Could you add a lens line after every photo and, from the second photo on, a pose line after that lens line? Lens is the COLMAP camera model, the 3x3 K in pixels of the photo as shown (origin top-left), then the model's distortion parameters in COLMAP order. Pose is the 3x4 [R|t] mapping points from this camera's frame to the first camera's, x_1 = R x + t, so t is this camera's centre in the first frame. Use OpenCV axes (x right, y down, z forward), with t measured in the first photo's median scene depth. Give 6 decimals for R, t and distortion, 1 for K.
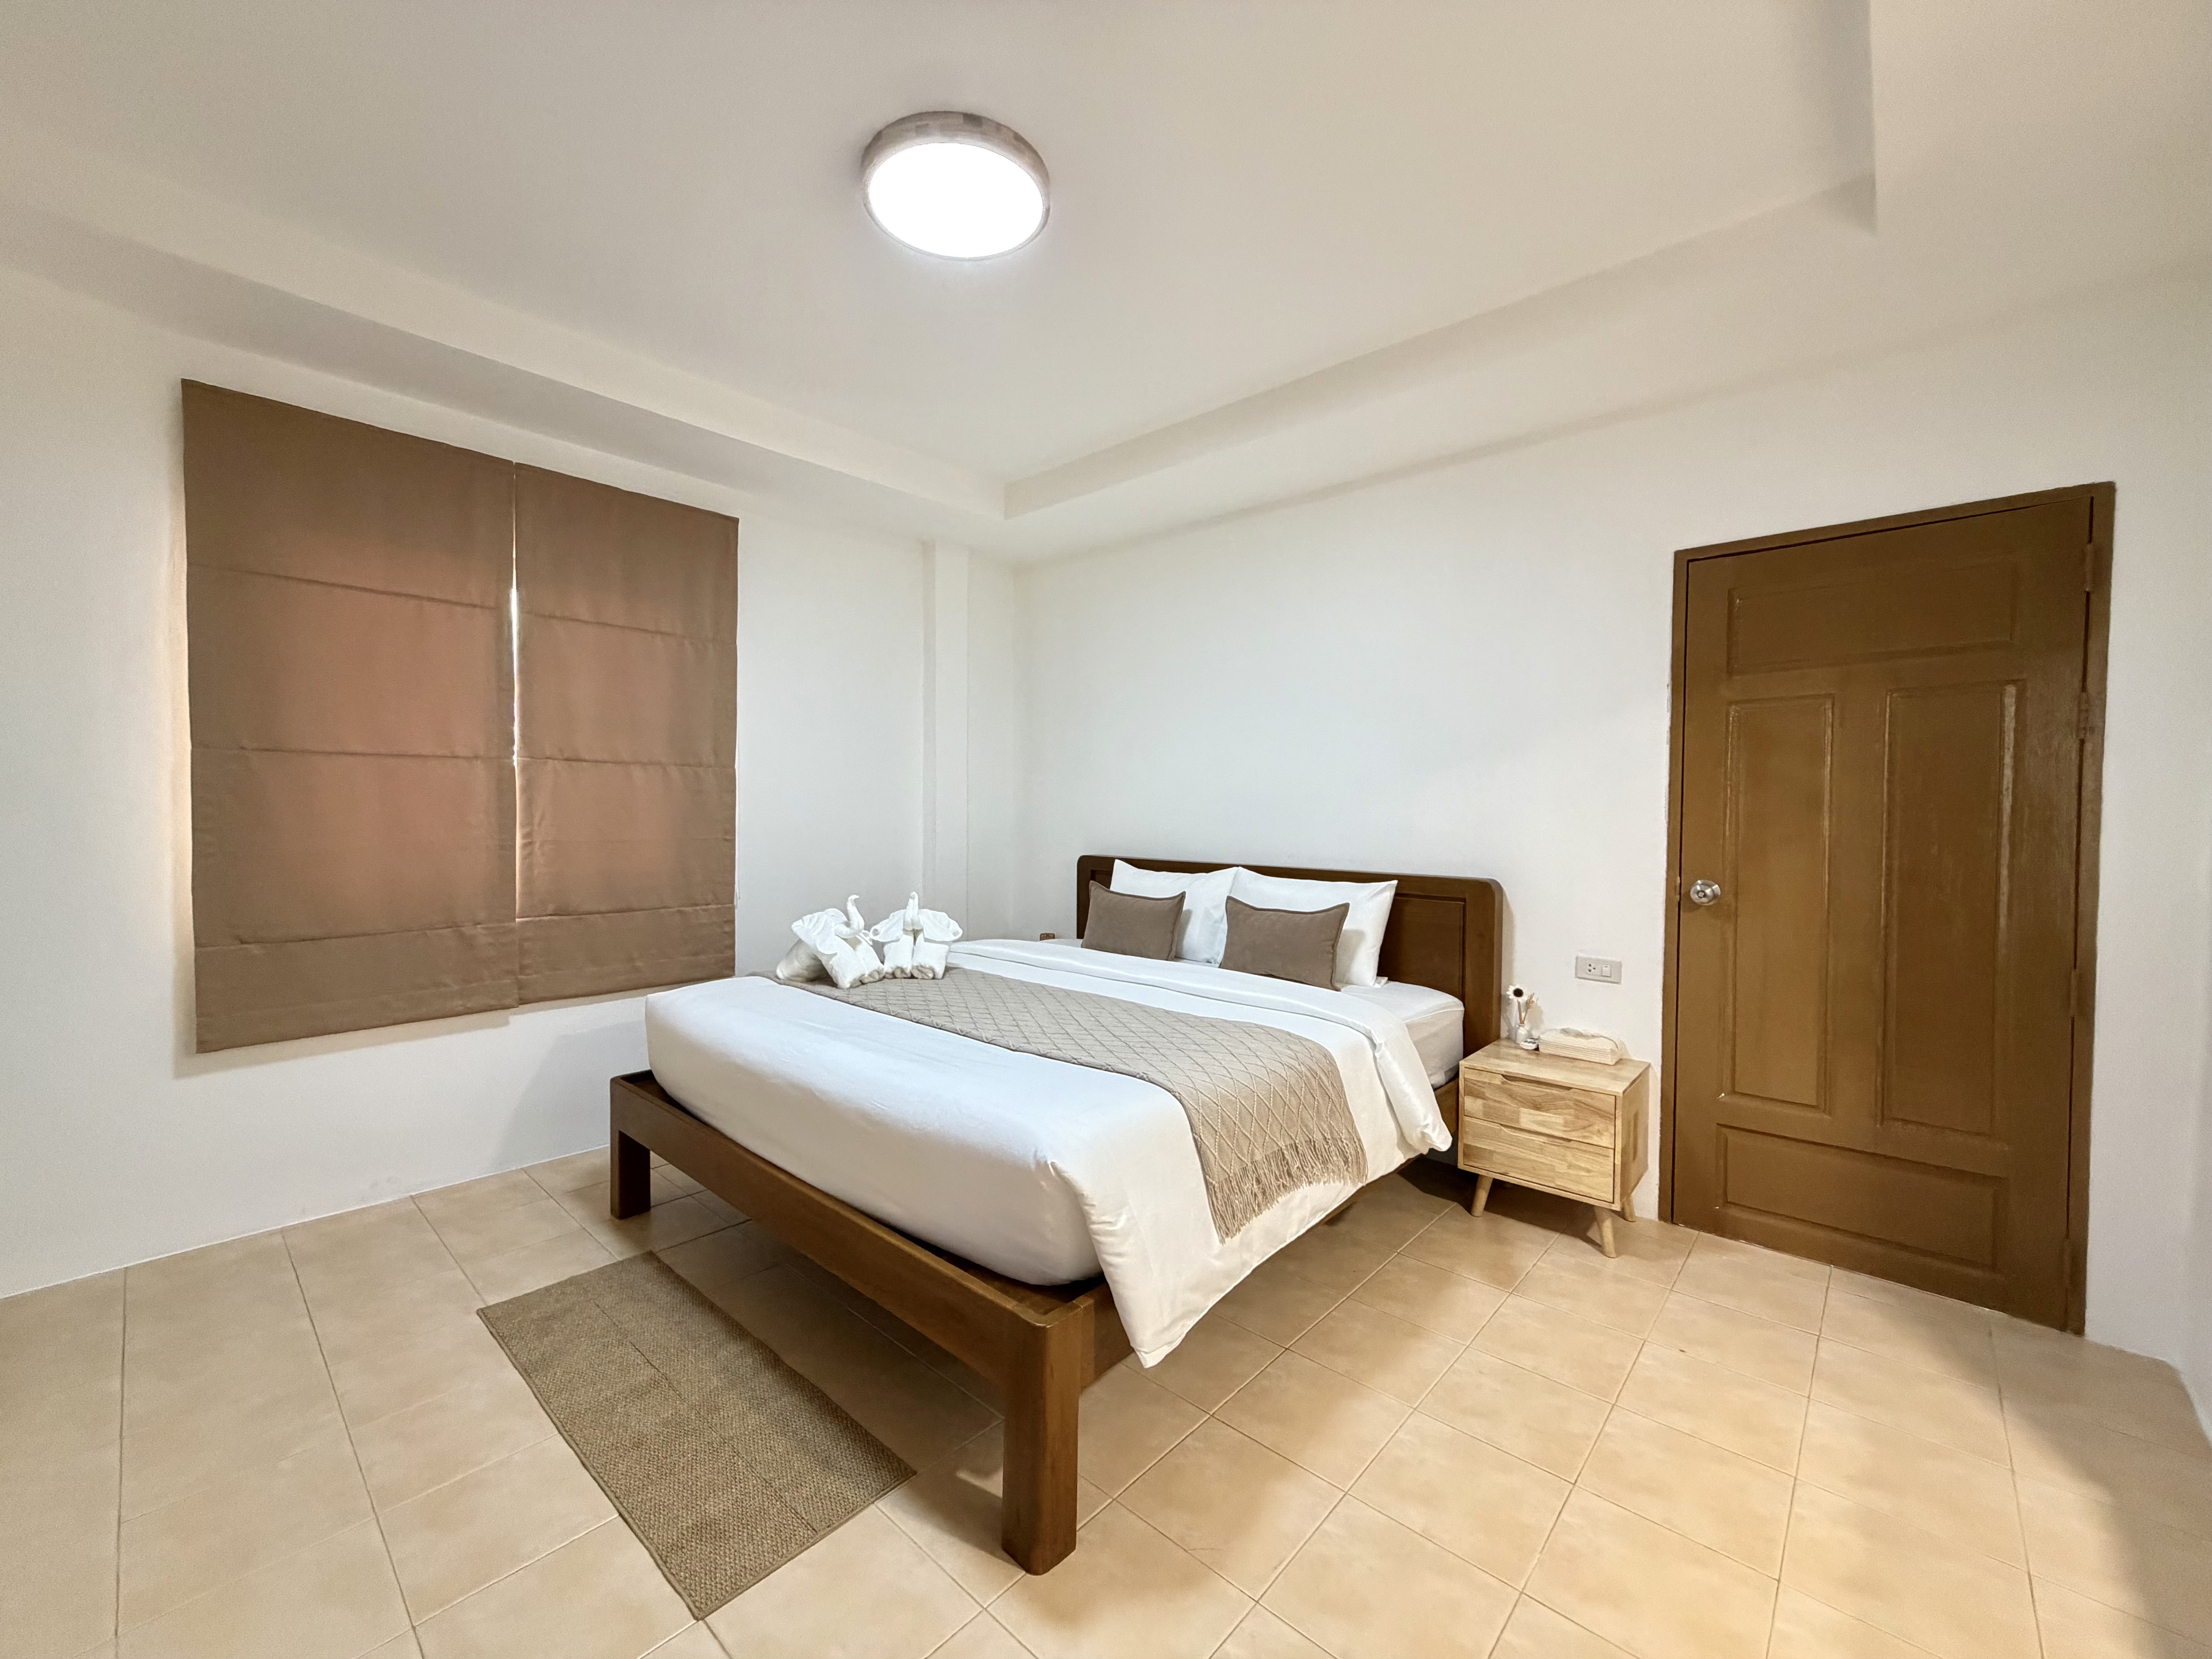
lens RADIAL K [[874.8, 0, 1100.8], [0, 874.8, 829.3], [0, 0, 1]] dist [-0.000495, -0.000497]
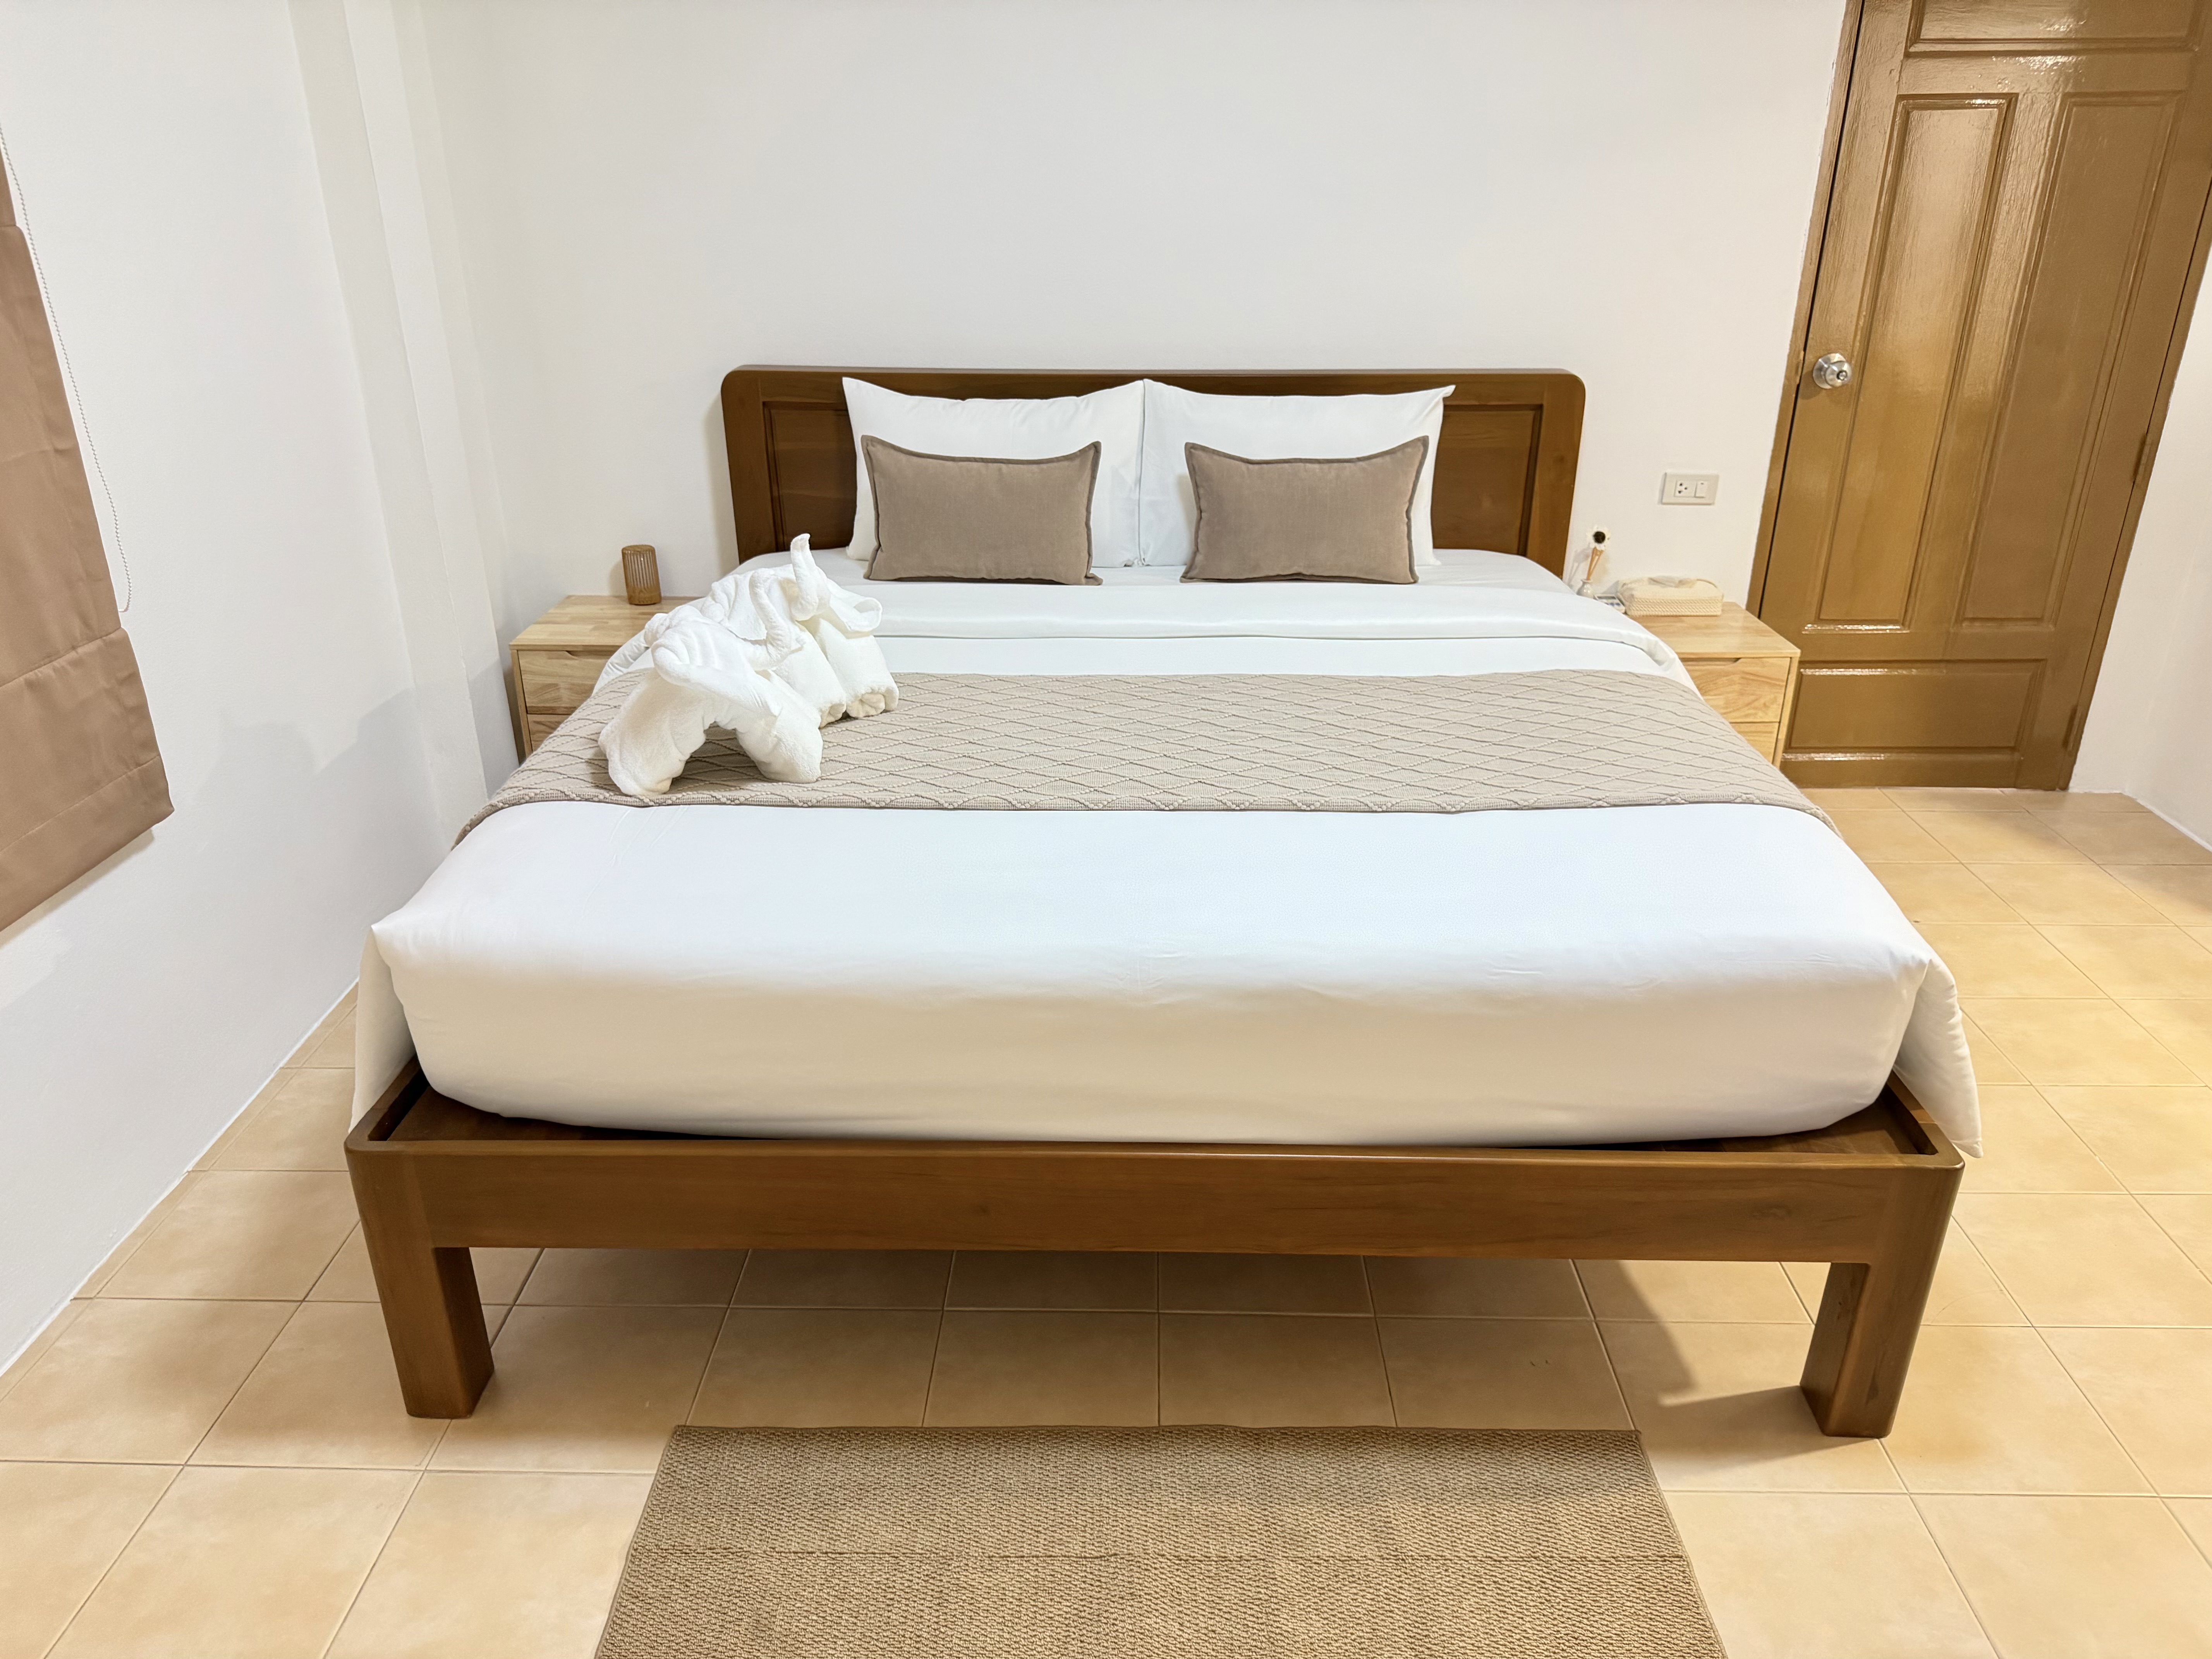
lens RADIAL K [[1568.3, 0, 1106.0], [0, 1568.3, 829.5], [0, 0, 1]] dist [0.086046, -0.120644]
pose [[0.752532, -0.275015, 0.598383, -0.678672], [0.022195, 0.918704, 0.394322, -0.113144], [-0.658182, -0.283459, 0.697458, 0.326128]]
